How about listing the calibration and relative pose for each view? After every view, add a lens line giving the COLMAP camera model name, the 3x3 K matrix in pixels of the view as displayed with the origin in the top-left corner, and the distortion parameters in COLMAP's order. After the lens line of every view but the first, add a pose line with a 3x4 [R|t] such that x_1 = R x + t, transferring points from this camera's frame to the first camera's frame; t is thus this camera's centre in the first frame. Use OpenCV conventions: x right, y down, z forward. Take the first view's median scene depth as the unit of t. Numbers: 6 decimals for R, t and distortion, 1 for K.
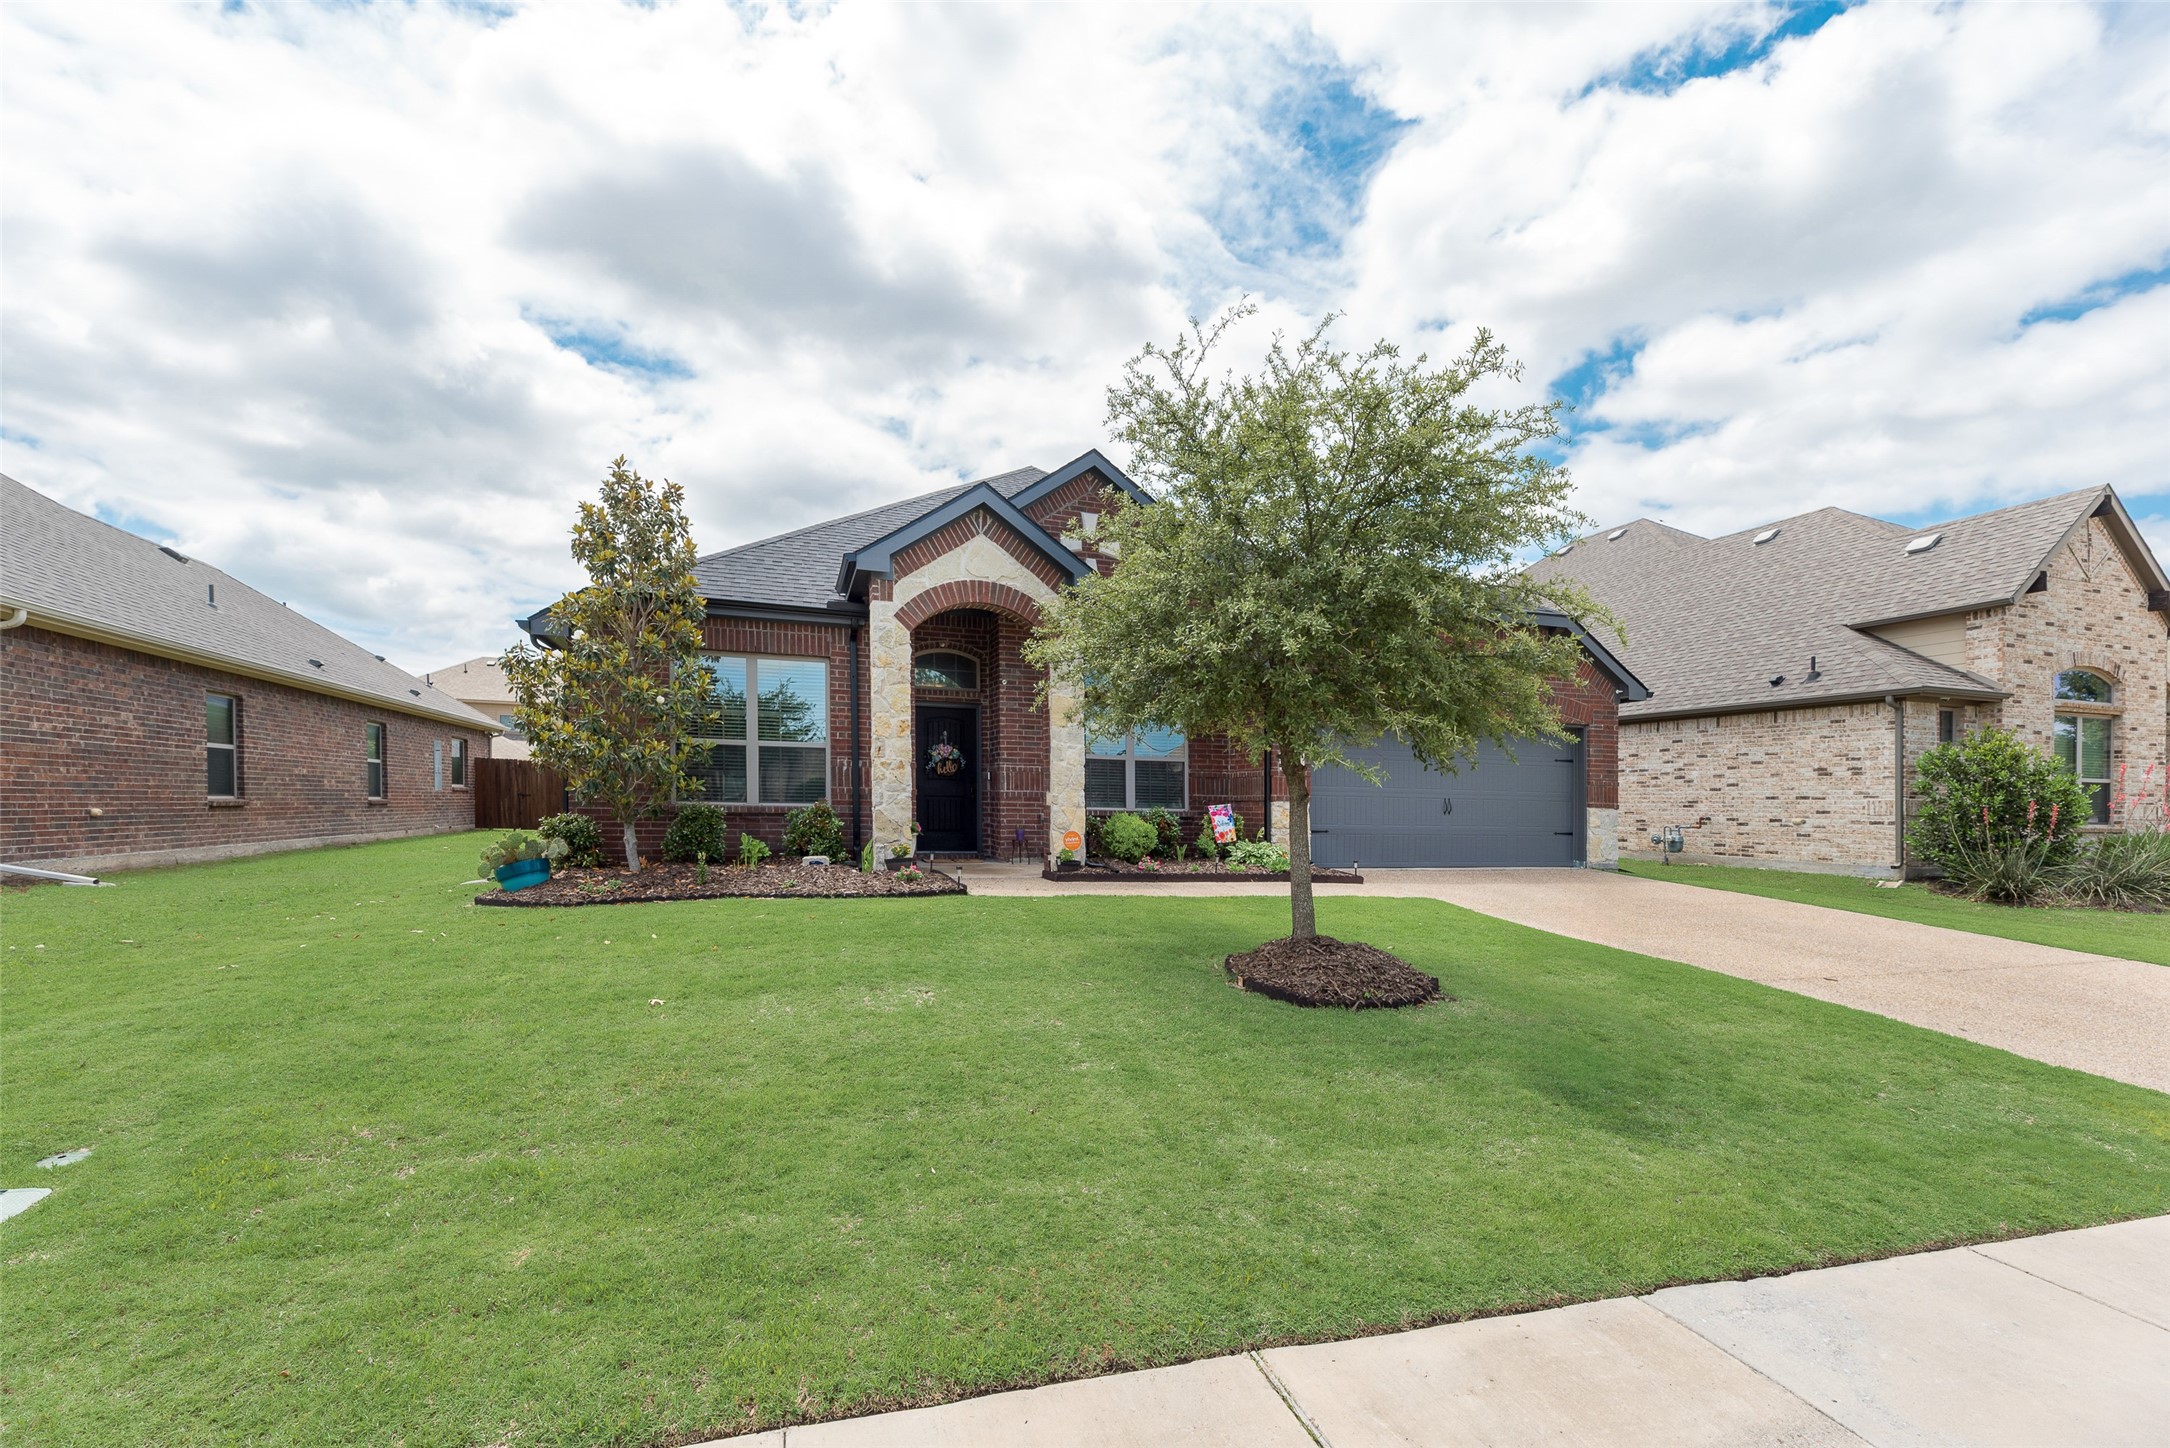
lens RADIAL K [[817.9, 0, 1084.7], [0, 817.9, 676.2], [0, 0, 1]] dist [0.001659, 0.000251]
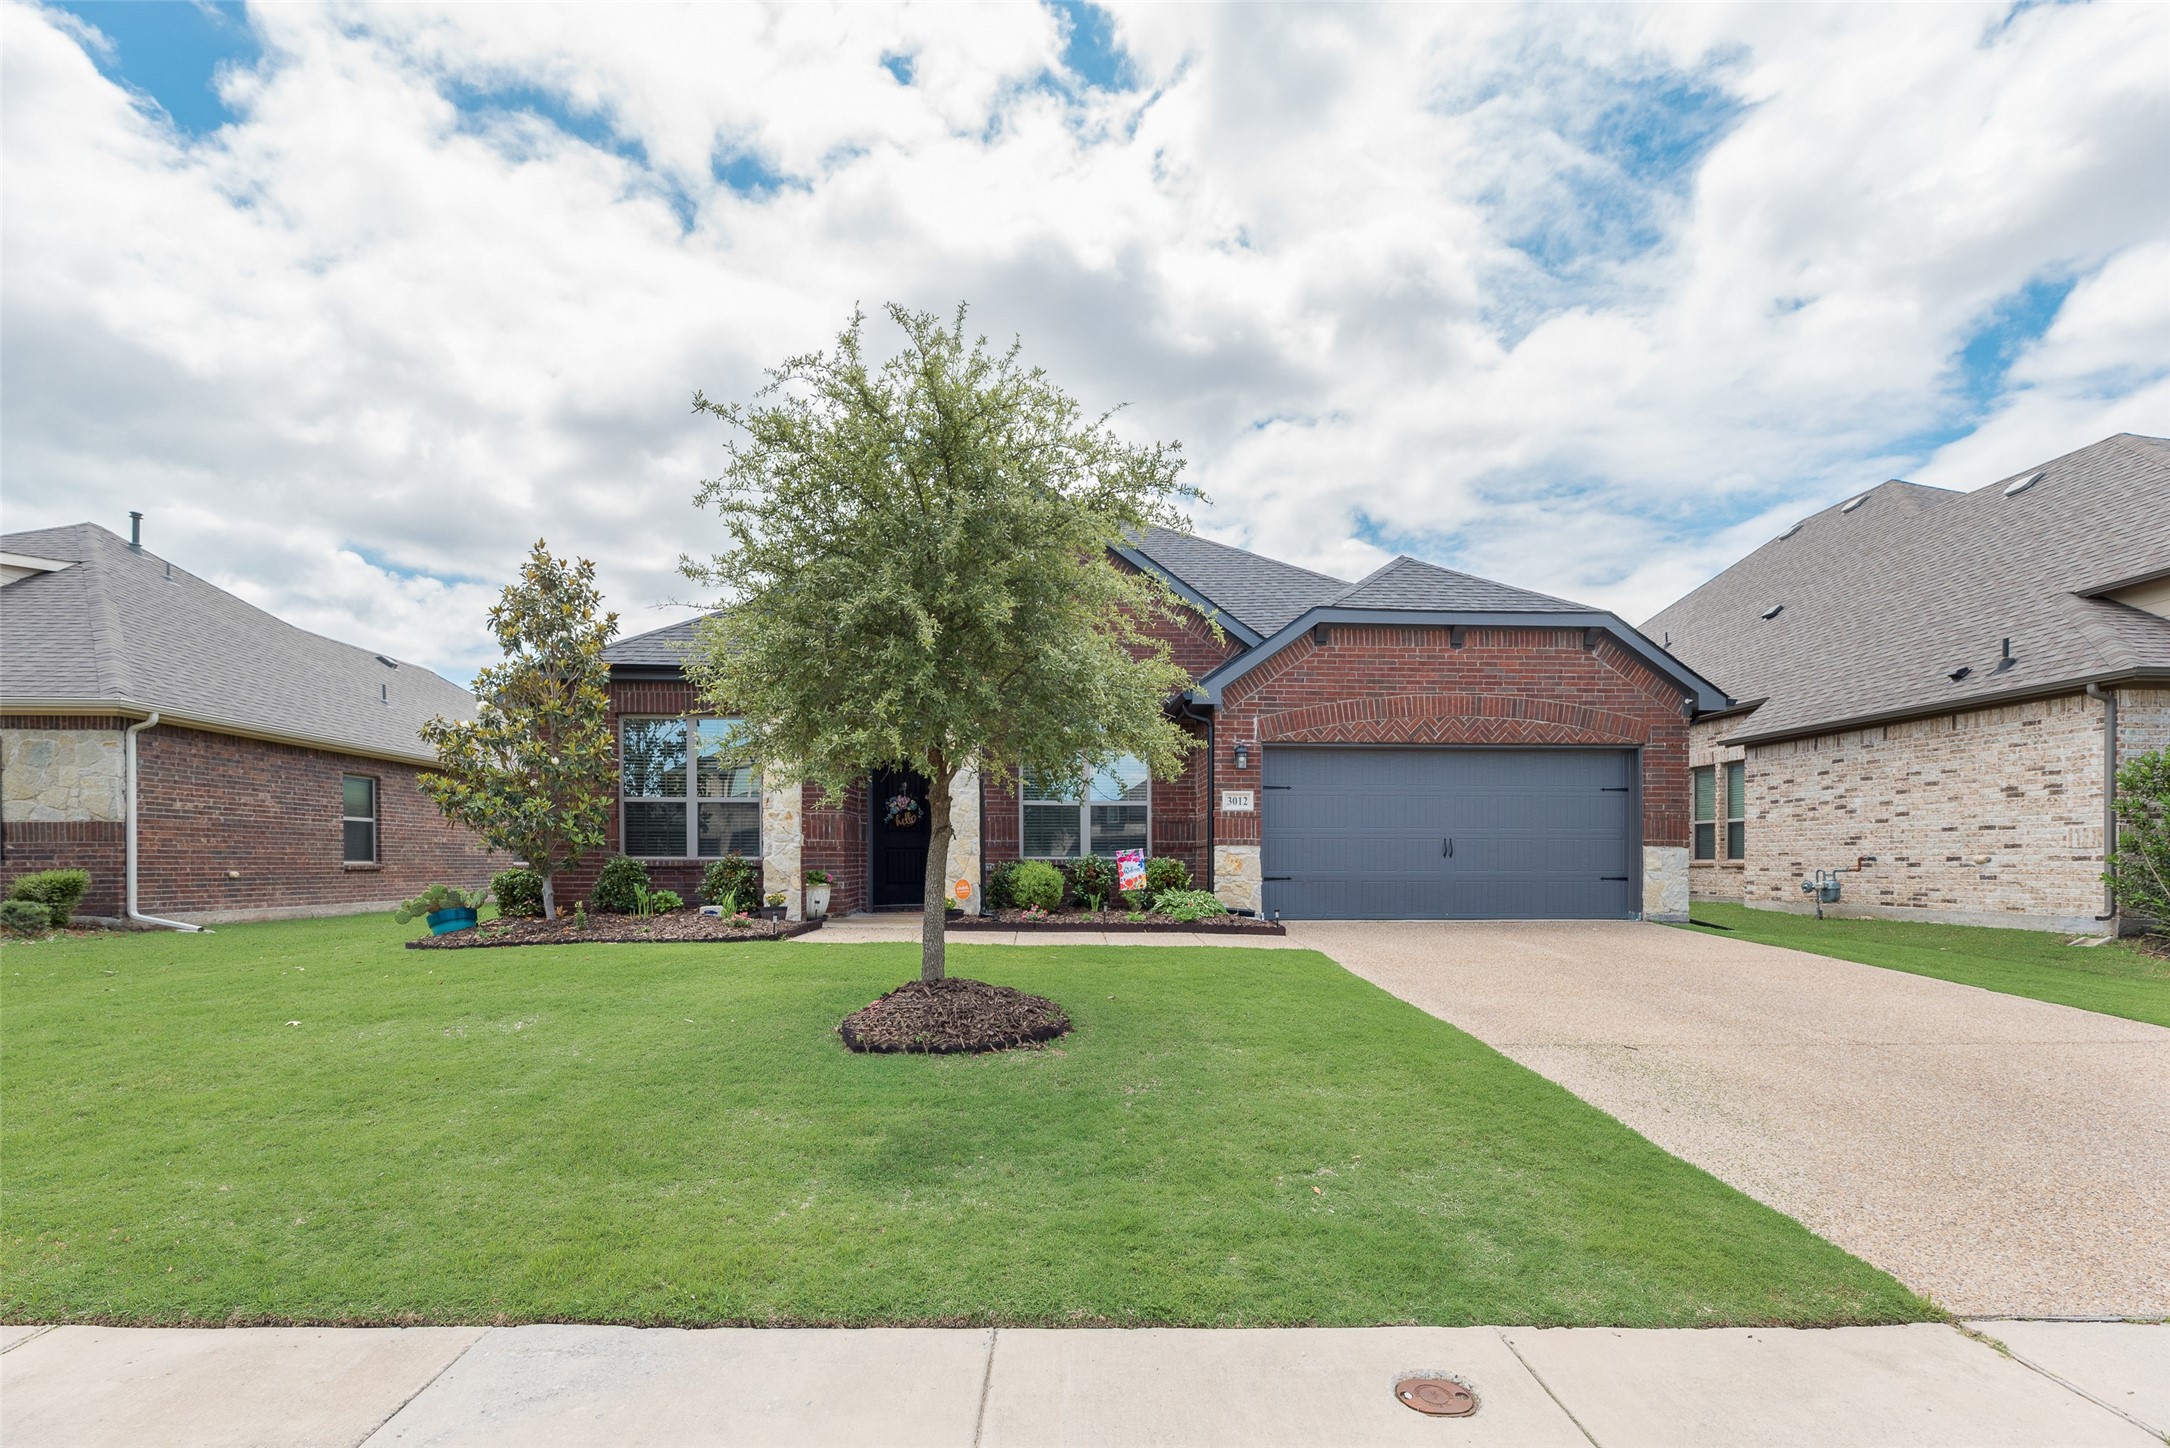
lens RADIAL K [[866.2, 0, 1091.4], [0, 866.2, 727.2], [0, 0, 1]] dist [0.002036, 0.000386]
pose [[0.969970, -0.054004, -0.237154, 0.297235], [0.053440, 0.998532, -0.008811, 0.021613], [0.237282, -0.004127, 0.971432, 0.036991]]
